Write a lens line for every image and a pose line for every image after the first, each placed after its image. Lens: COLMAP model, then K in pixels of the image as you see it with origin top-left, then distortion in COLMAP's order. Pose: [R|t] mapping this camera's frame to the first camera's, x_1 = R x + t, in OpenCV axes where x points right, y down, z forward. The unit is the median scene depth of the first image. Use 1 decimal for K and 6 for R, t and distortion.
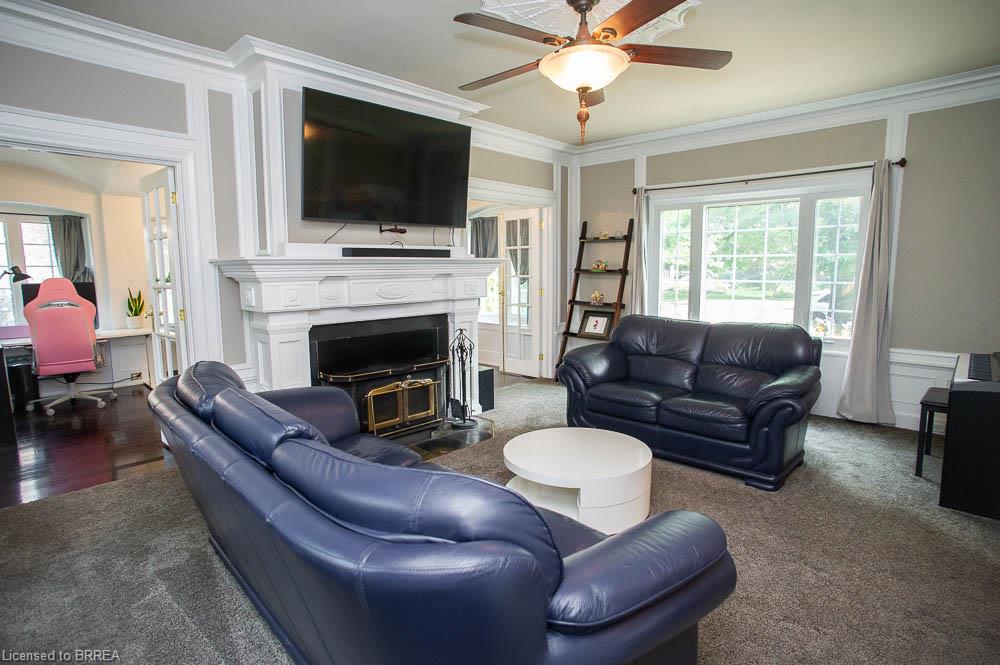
lens RADIAL K [[517.6, 0, 502.8], [0, 517.6, 330.0], [0, 0, 1]] dist [-0.091083, 0.052168]
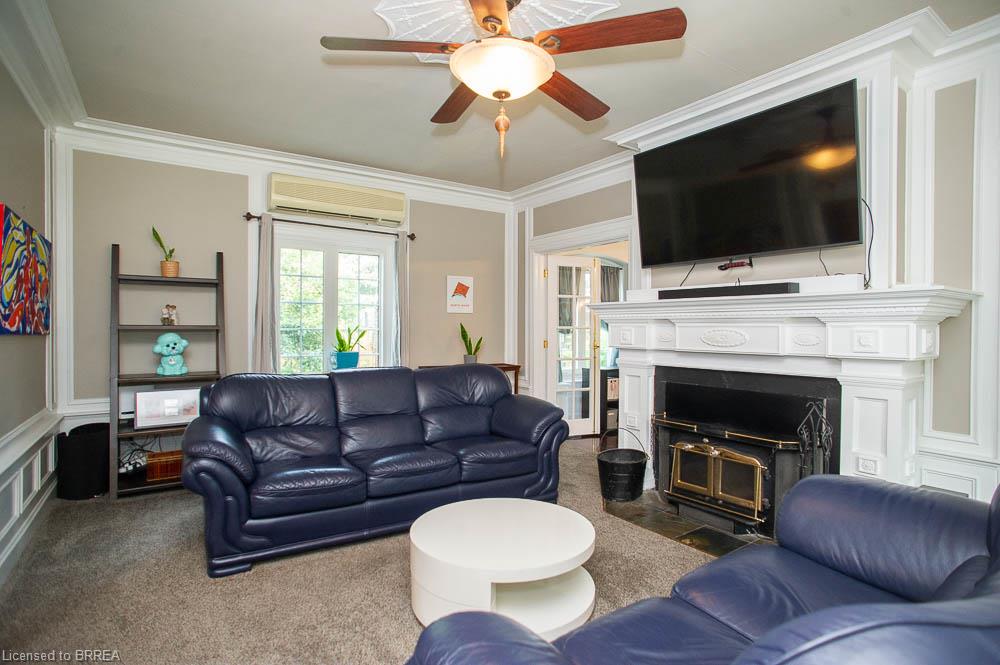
lens RADIAL K [[517.6, 0, 502.8], [0, 517.6, 330.0], [0, 0, 1]] dist [-0.091083, 0.052168]
pose [[-0.202958, 0.014262, -0.979084, 0.654482], [-0.122090, 0.991723, 0.039755, -0.074902], [0.971546, 0.127605, -0.199537, 0.793963]]
